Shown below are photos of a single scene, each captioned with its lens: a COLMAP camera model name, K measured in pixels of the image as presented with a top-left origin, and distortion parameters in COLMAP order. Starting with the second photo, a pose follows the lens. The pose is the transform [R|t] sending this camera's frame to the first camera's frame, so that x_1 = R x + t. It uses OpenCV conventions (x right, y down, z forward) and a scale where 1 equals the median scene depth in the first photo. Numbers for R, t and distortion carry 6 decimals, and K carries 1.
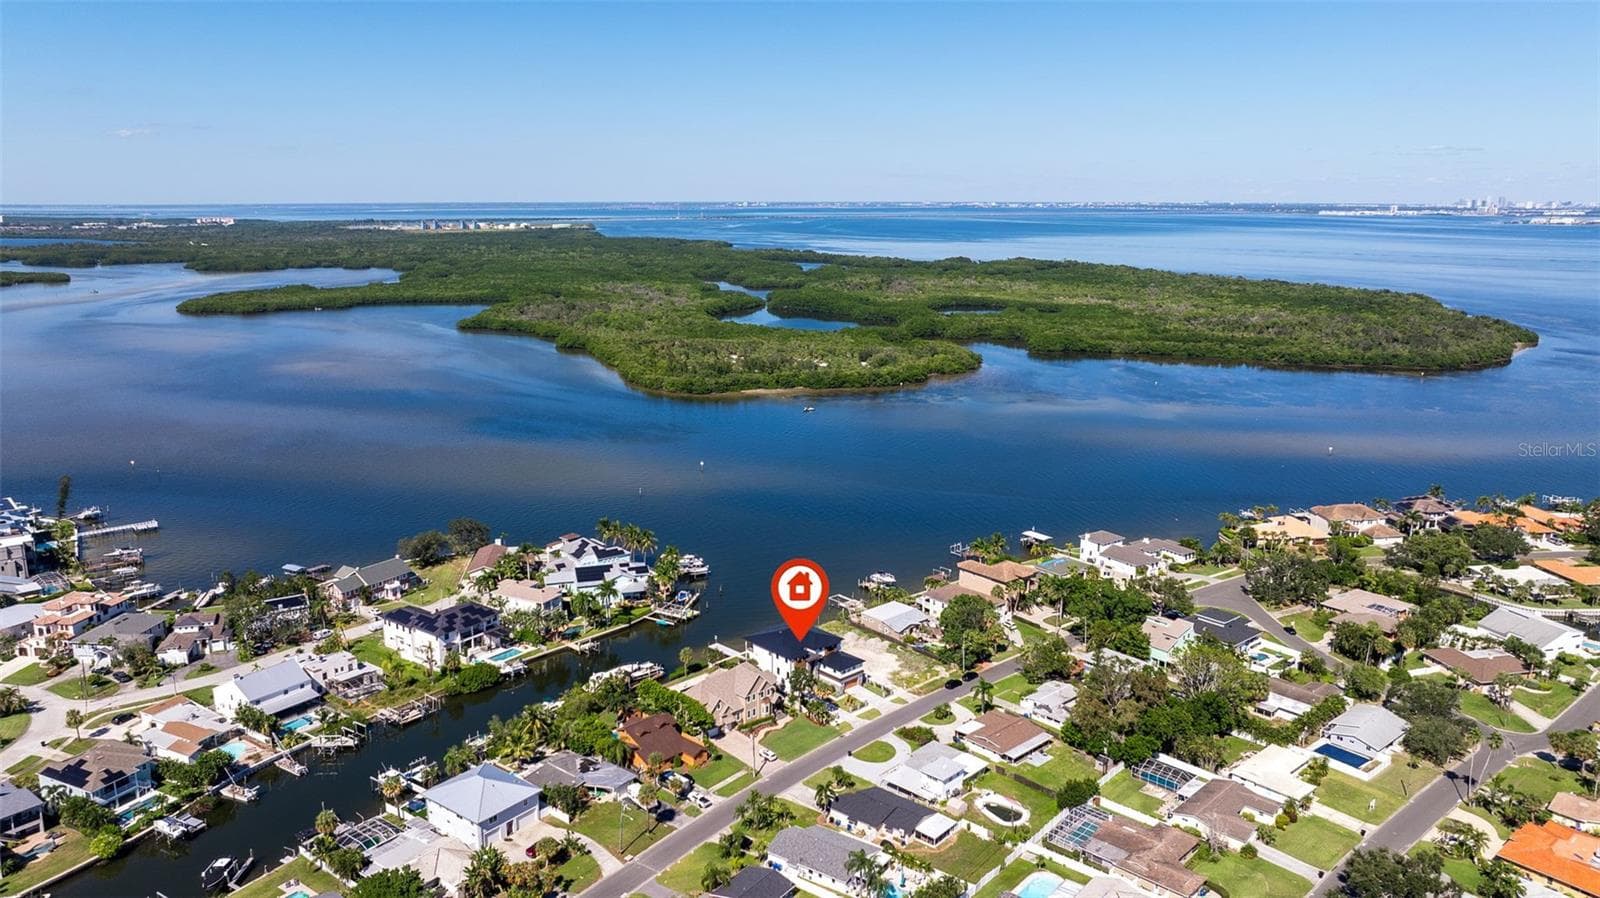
lens RADIAL K [[1121.3, 0, 800.0], [0, 1121.3, 449.0], [0, 0, 1]] dist [-0.014797, 0.001422]
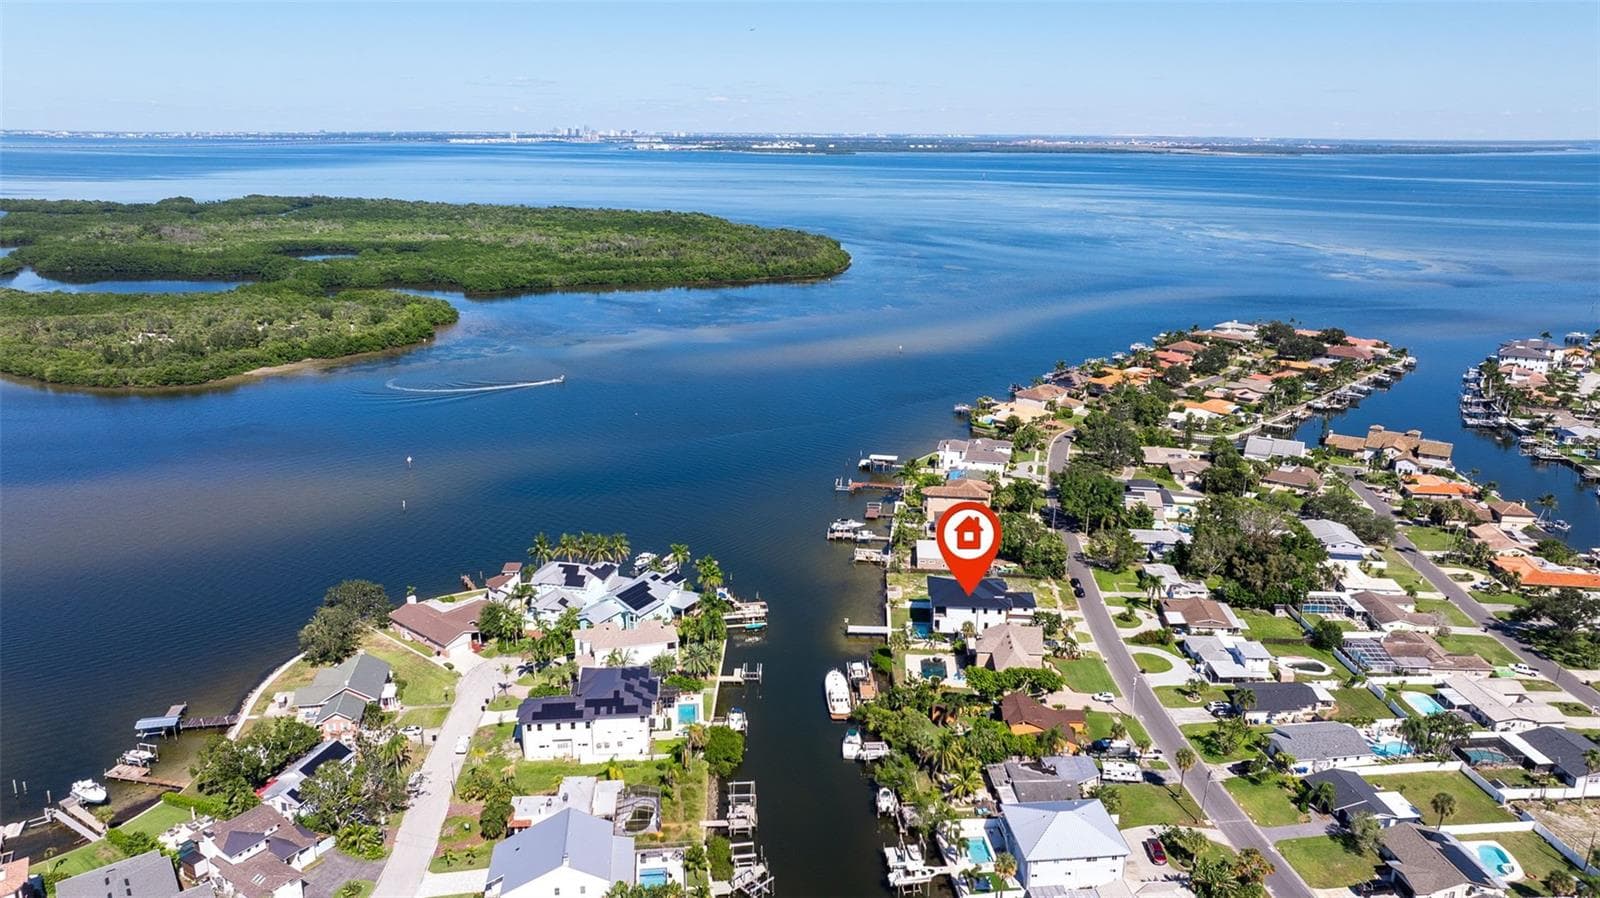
lens RADIAL K [[1121.3, 0, 800.0], [0, 1121.3, 449.0], [0, 0, 1]] dist [-0.014797, 0.001422]
pose [[0.738772, -0.181943, 0.648932, -0.670665], [0.142693, 0.983268, 0.113234, -0.077093], [-0.658677, 0.008944, 0.752373, 0.340048]]
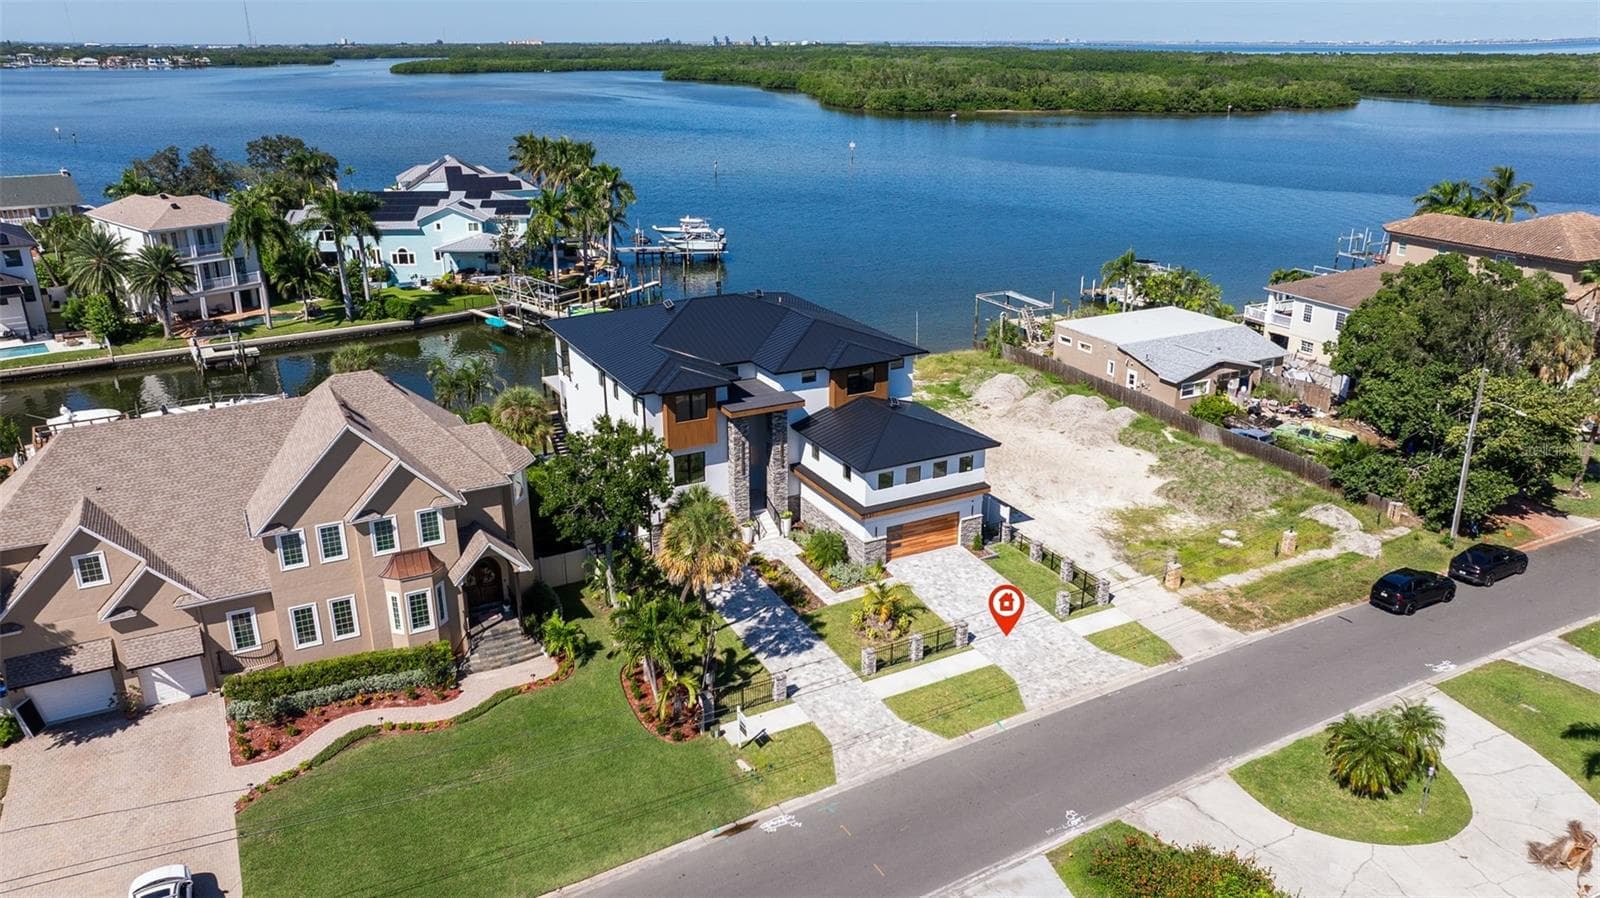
lens RADIAL K [[1121.3, 0, 800.0], [0, 1121.3, 449.0], [0, 0, 1]] dist [-0.014797, 0.001422]
pose [[0.964877, 0.089363, -0.247037, 0.071105], [-0.056592, 0.988992, 0.136718, 0.152982], [0.256536, -0.117935, 0.959313, 0.732919]]
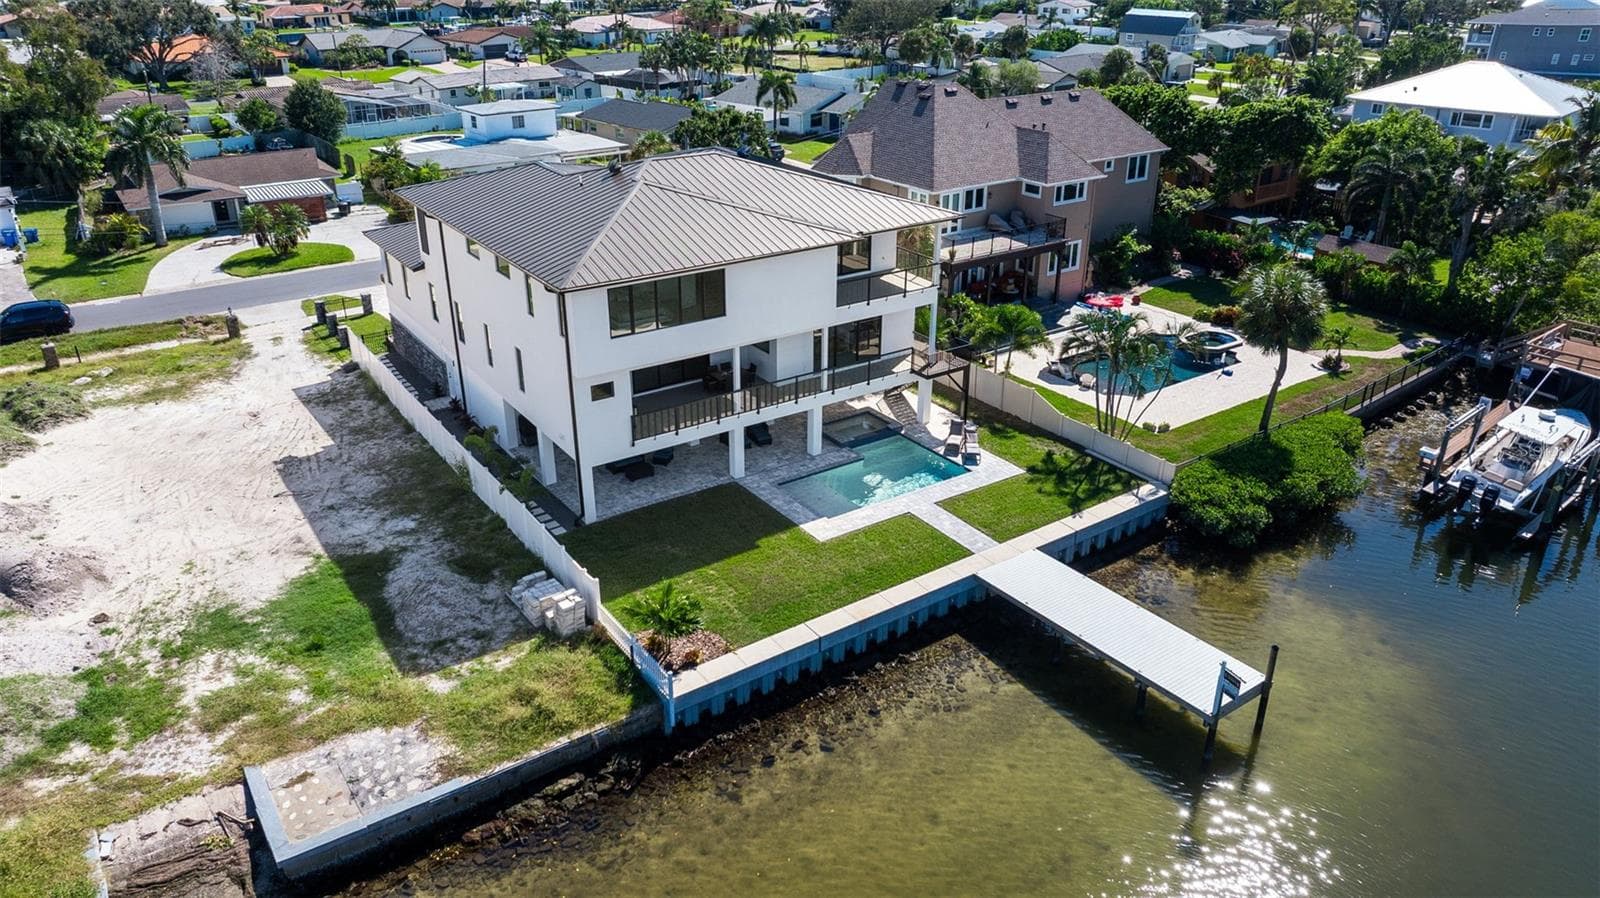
lens RADIAL K [[1121.3, 0, 800.0], [0, 1121.3, 449.0], [0, 0, 1]] dist [-0.014797, 0.001422]
pose [[-0.988471, -0.065333, 0.136591, -0.050659], [0.033131, 0.786930, 0.616153, 0.089179], [-0.147743, 0.613574, -0.775693, 1.108957]]
